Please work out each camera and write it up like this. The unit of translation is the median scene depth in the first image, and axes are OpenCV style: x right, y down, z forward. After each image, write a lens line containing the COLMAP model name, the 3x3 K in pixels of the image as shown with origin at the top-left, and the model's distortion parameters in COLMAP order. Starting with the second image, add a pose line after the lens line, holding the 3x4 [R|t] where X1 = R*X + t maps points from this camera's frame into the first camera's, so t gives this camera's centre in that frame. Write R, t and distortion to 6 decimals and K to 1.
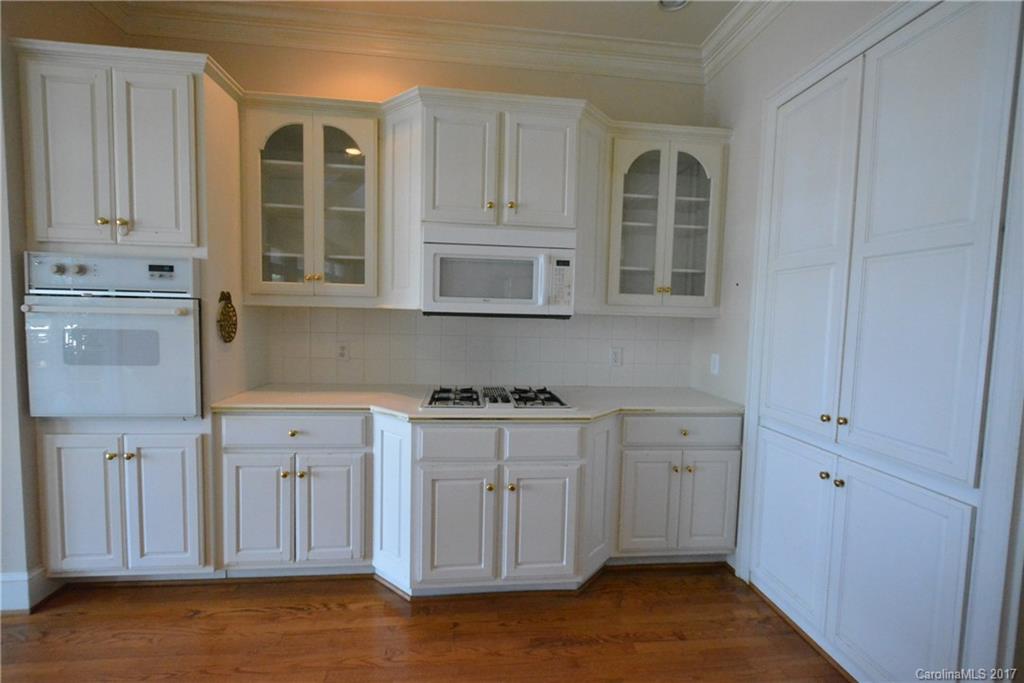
lens RADIAL K [[448.5, 0, 512.0], [0, 448.5, 341.5], [0, 0, 1]] dist [-0.000641, -0.000191]
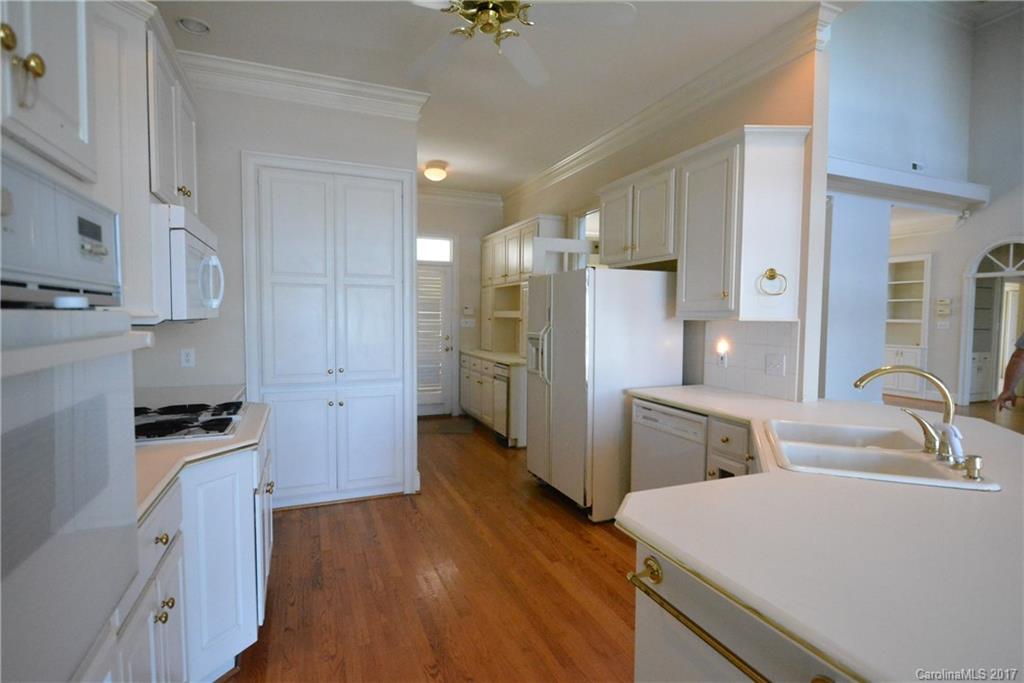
lens RADIAL K [[485.7, 0, 512.0], [0, 485.7, 341.5], [0, 0, 1]] dist [-0.000222, -0.000089]
pose [[-0.275689, -0.078395, 0.958045, -1.308469], [0.052780, 0.993931, 0.096519, -0.092314], [-0.959797, 0.077175, -0.269878, 0.792712]]
